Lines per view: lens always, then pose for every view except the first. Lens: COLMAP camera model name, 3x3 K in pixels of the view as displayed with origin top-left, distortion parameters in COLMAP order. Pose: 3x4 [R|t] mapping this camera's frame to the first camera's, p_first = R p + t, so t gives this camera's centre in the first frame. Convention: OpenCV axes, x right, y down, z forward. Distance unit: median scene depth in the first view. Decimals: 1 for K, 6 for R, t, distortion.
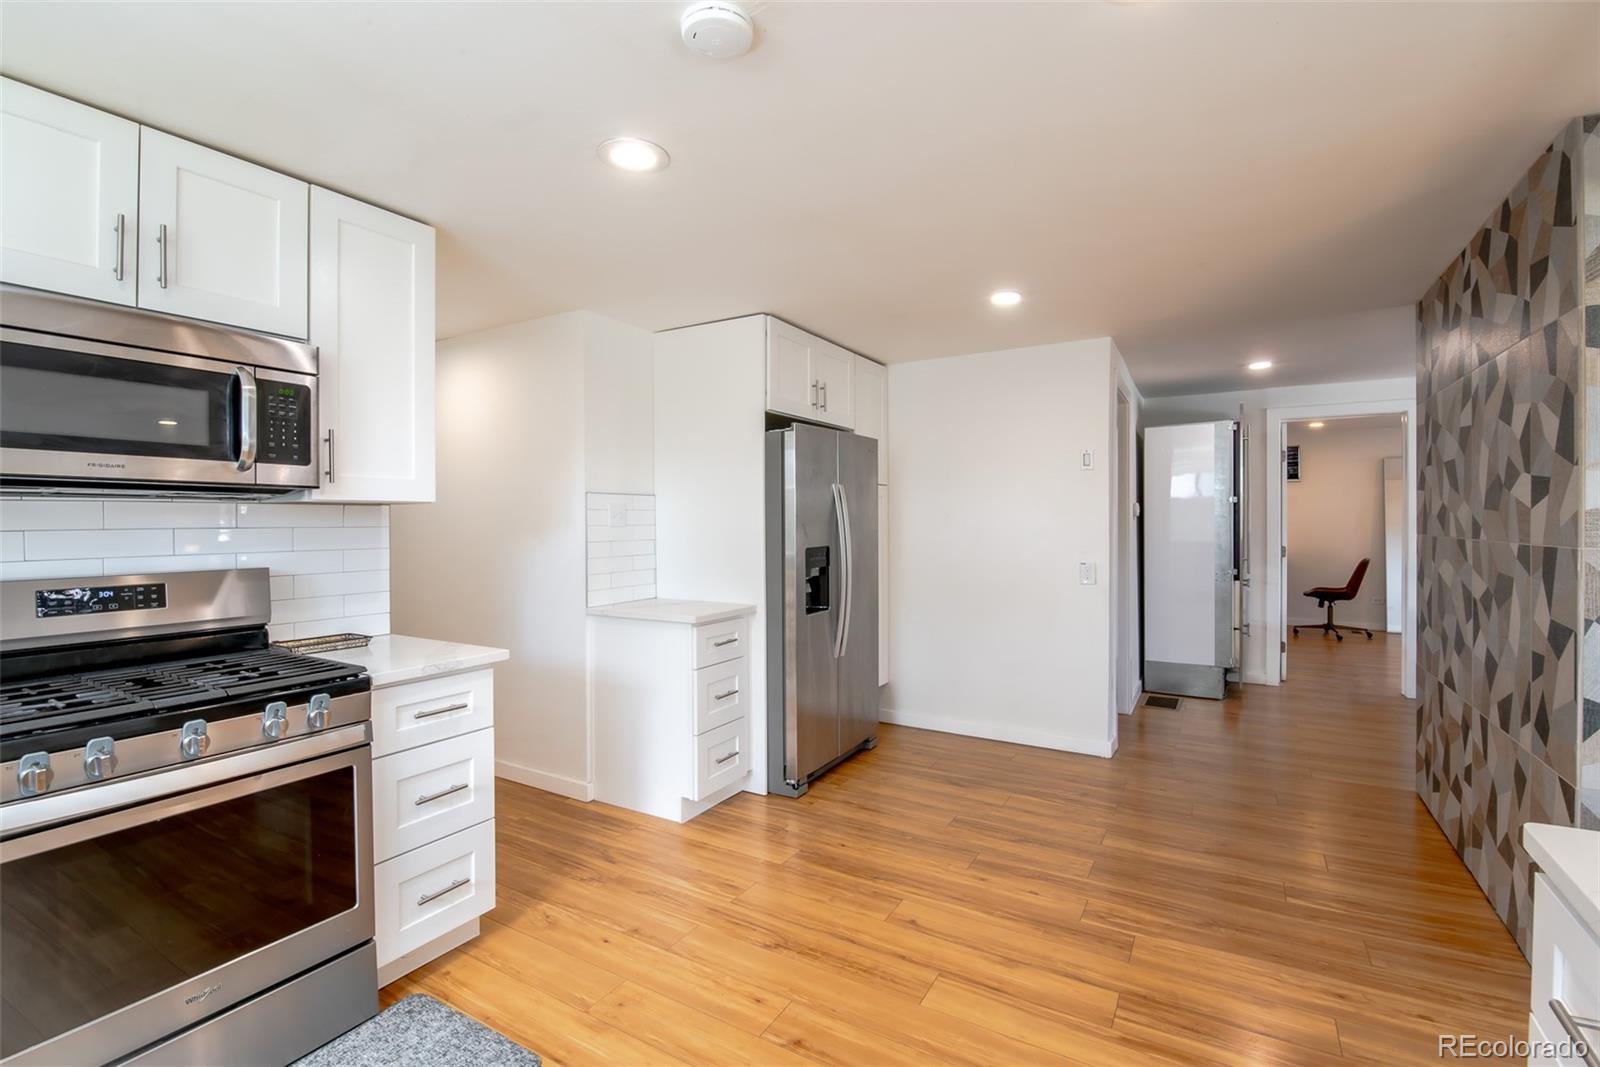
lens RADIAL K [[716.1, 0, 810.5], [0, 716.1, 524.3], [0, 0, 1]] dist [-0.000740, -0.010698]
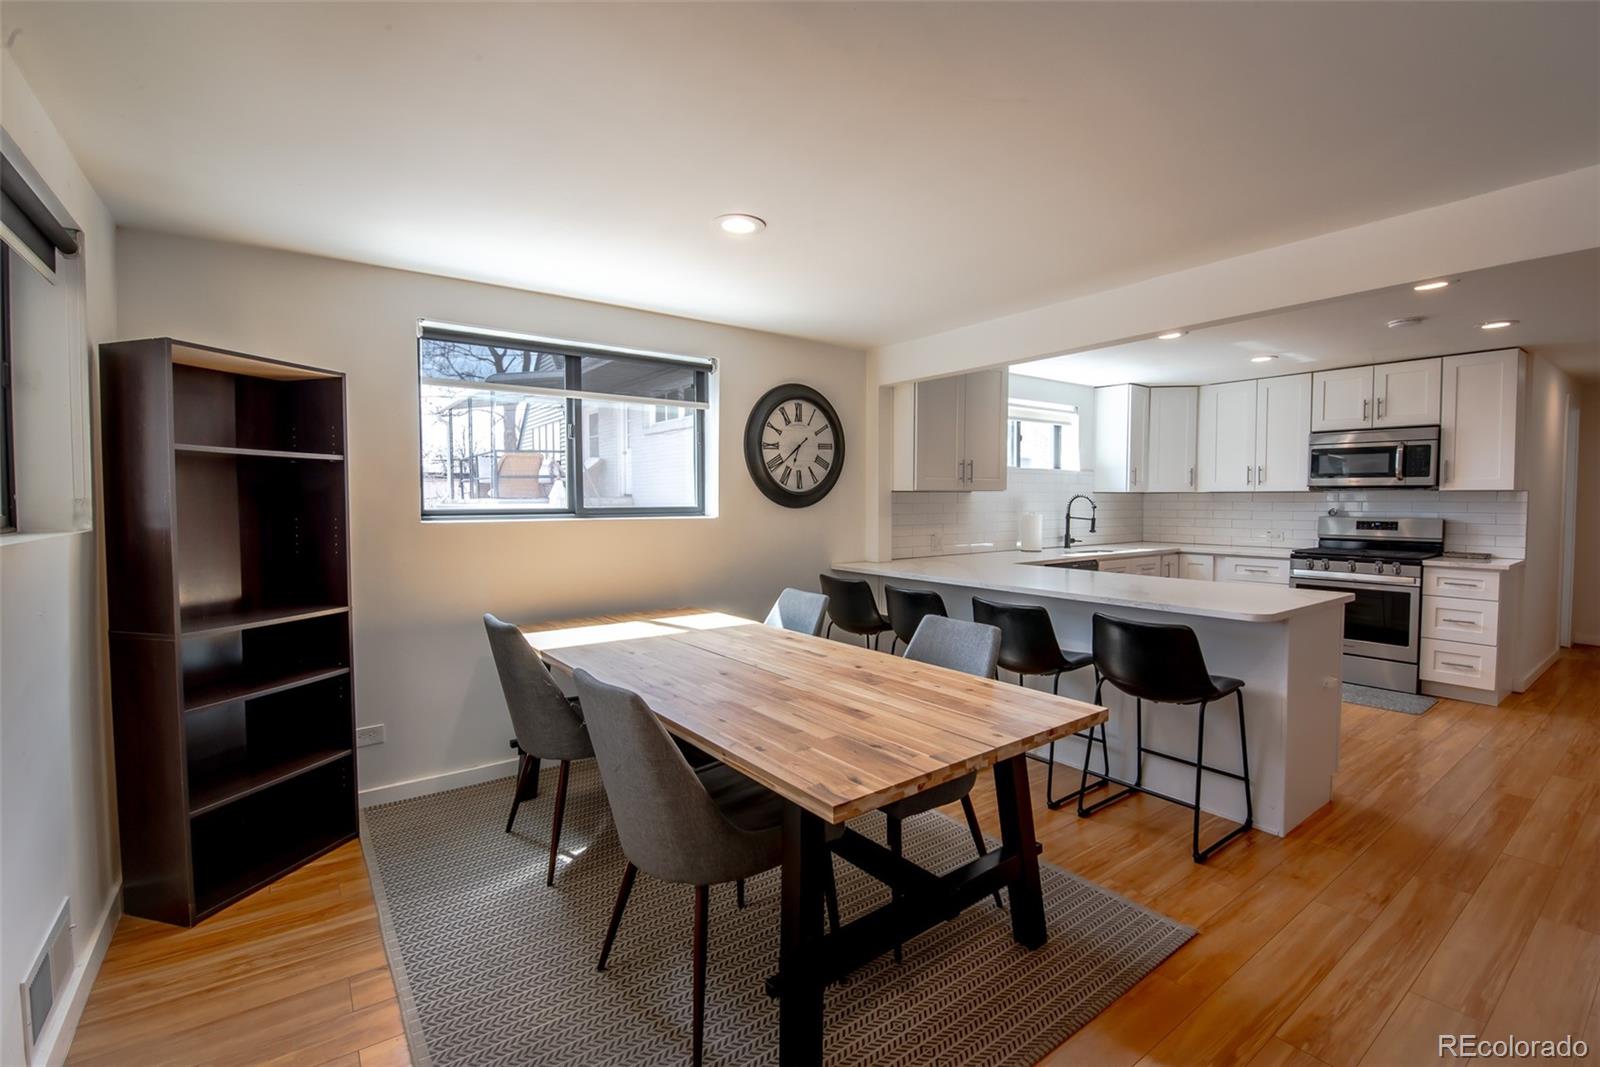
lens RADIAL K [[694.2, 0, 795.1], [0, 694.2, 529.1], [0, 0, 1]] dist [-0.000511, -0.000223]
pose [[-0.392681, 0.040468, -0.918784, 0.436113], [-0.002220, 0.998987, 0.044949, -0.001012], [0.919672, 0.019691, -0.392194, -0.012823]]
